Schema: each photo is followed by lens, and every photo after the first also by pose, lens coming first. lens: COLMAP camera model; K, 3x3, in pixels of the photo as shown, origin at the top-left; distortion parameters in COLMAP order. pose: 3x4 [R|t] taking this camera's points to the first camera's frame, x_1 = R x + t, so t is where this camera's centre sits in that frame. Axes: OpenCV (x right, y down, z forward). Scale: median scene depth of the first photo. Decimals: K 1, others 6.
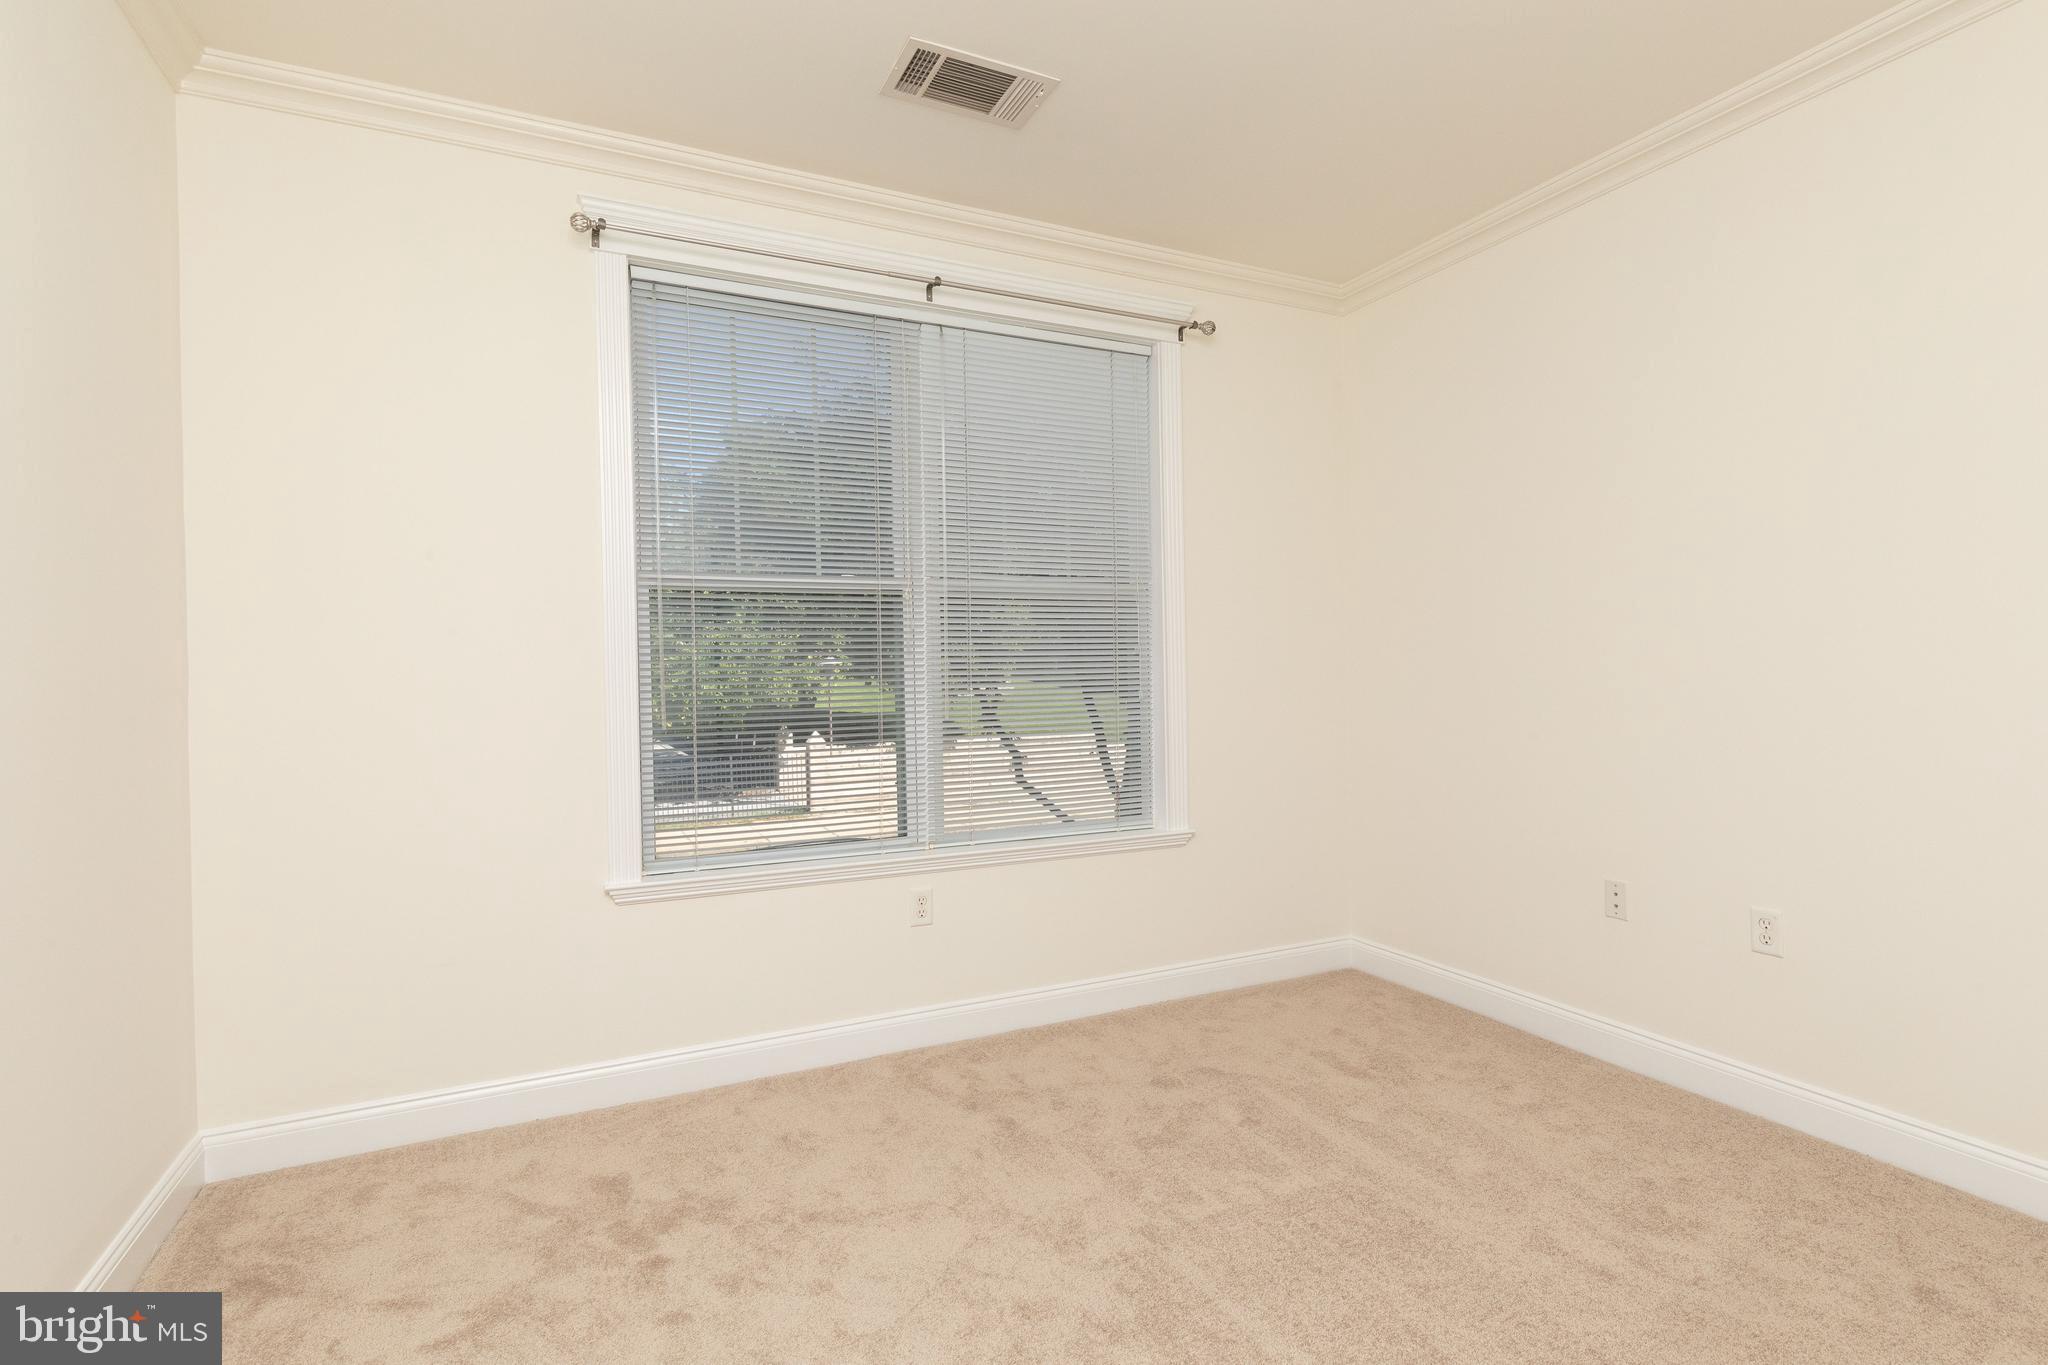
lens RADIAL K [[983.2, 0, 1011.4], [0, 983.2, 694.4], [0, 0, 1]] dist [0.007807, -0.002154]
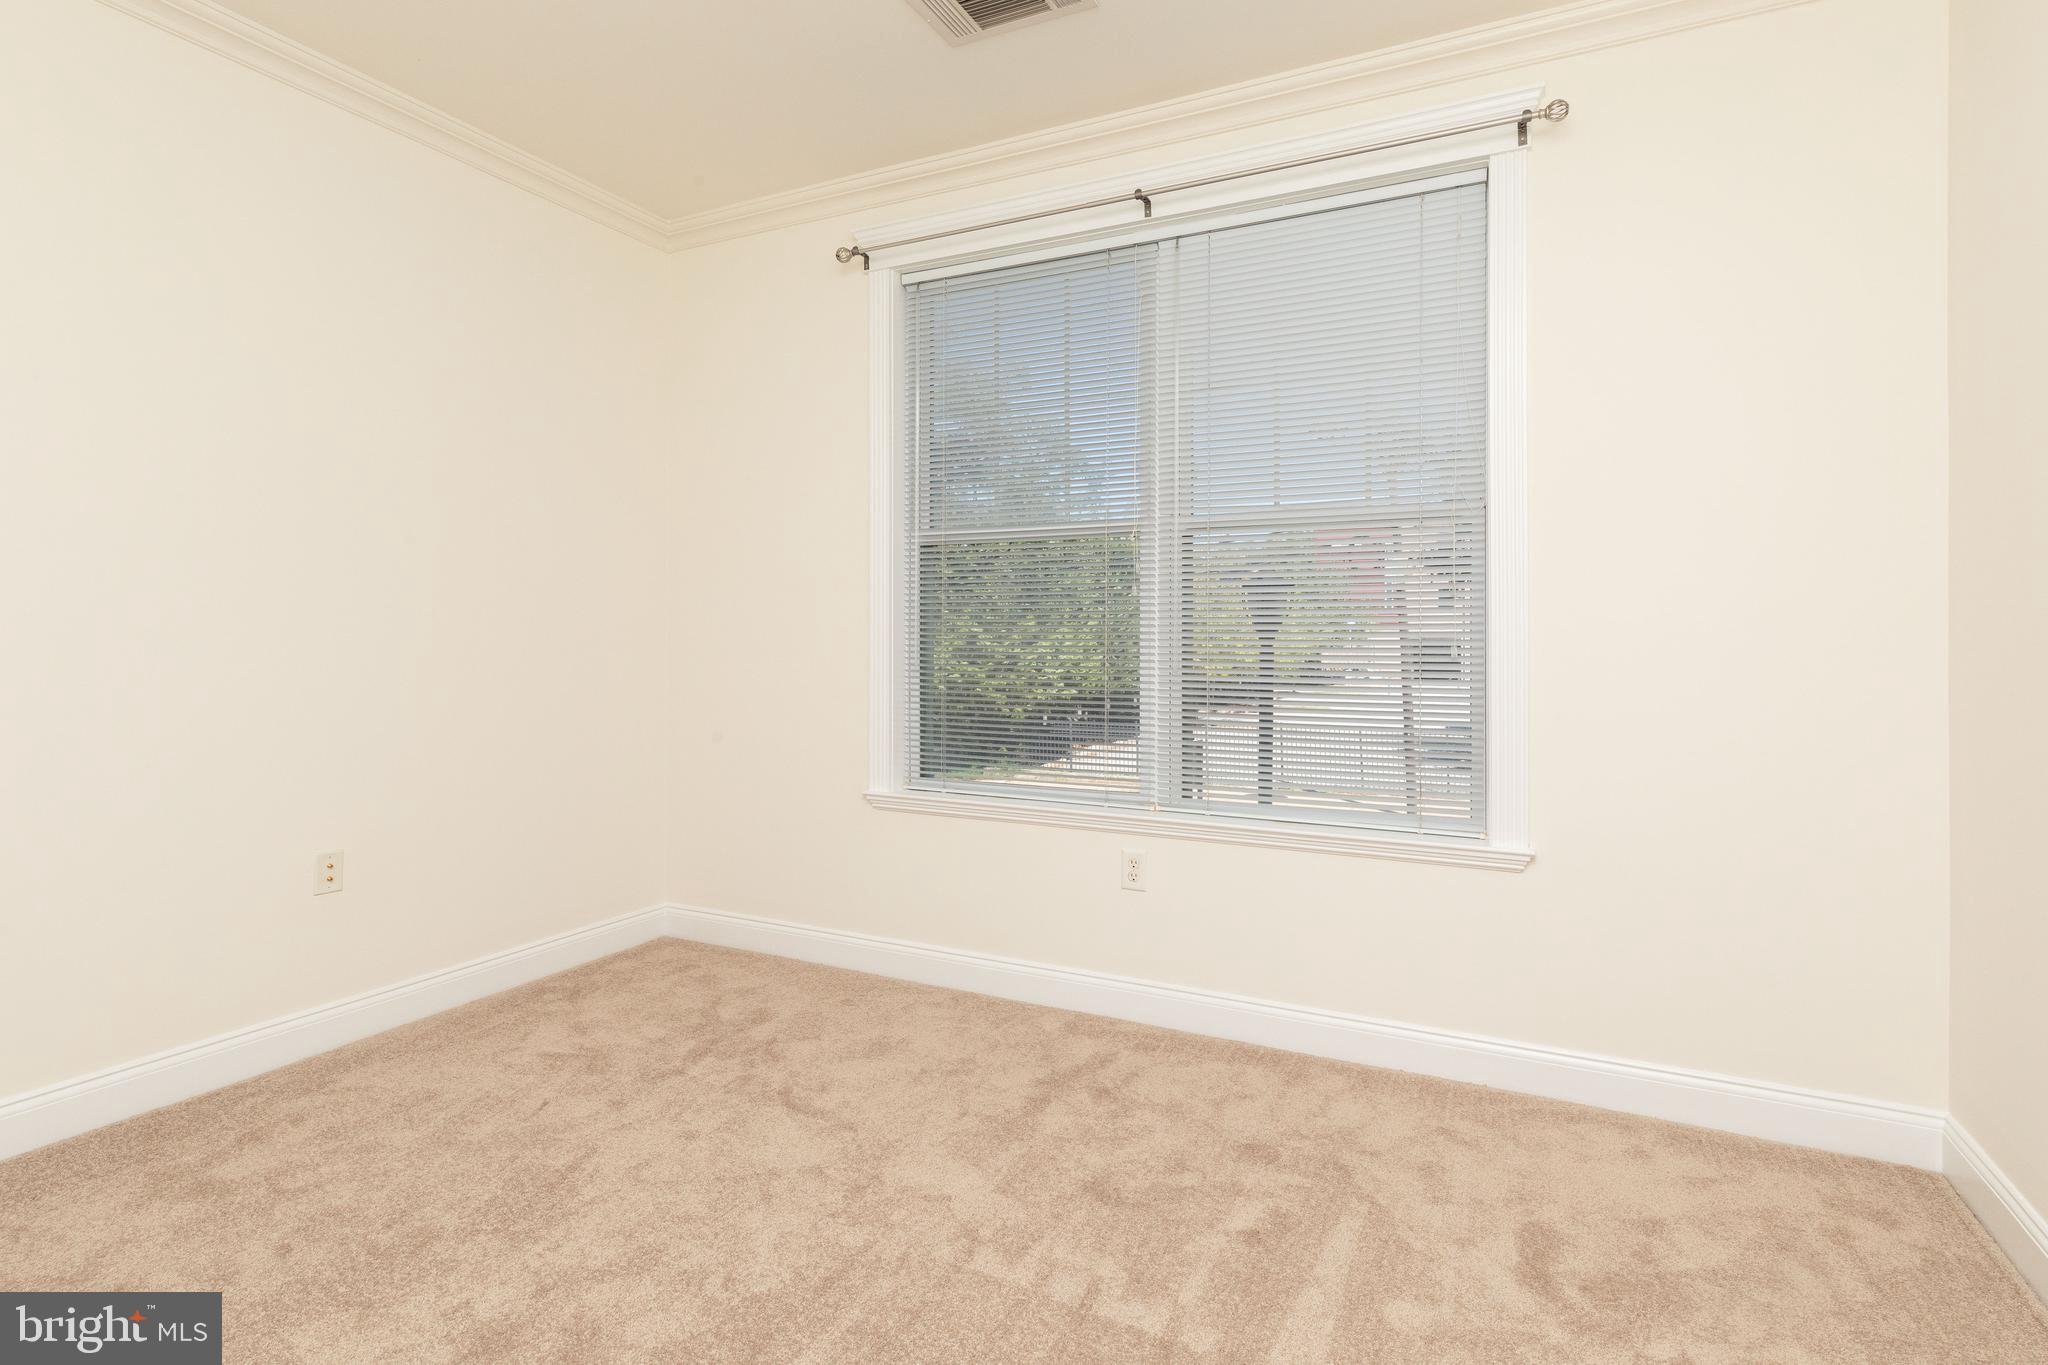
lens RADIAL K [[983.2, 0, 983.9], [0, 983.2, 633.1], [0, 0, 1]] dist [0.007807, -0.002154]
pose [[0.619176, 0.021203, -0.784966, 0.604560], [-0.021684, 0.999716, 0.009899, -0.016399], [0.784952, 0.010892, 0.619460, 0.338534]]
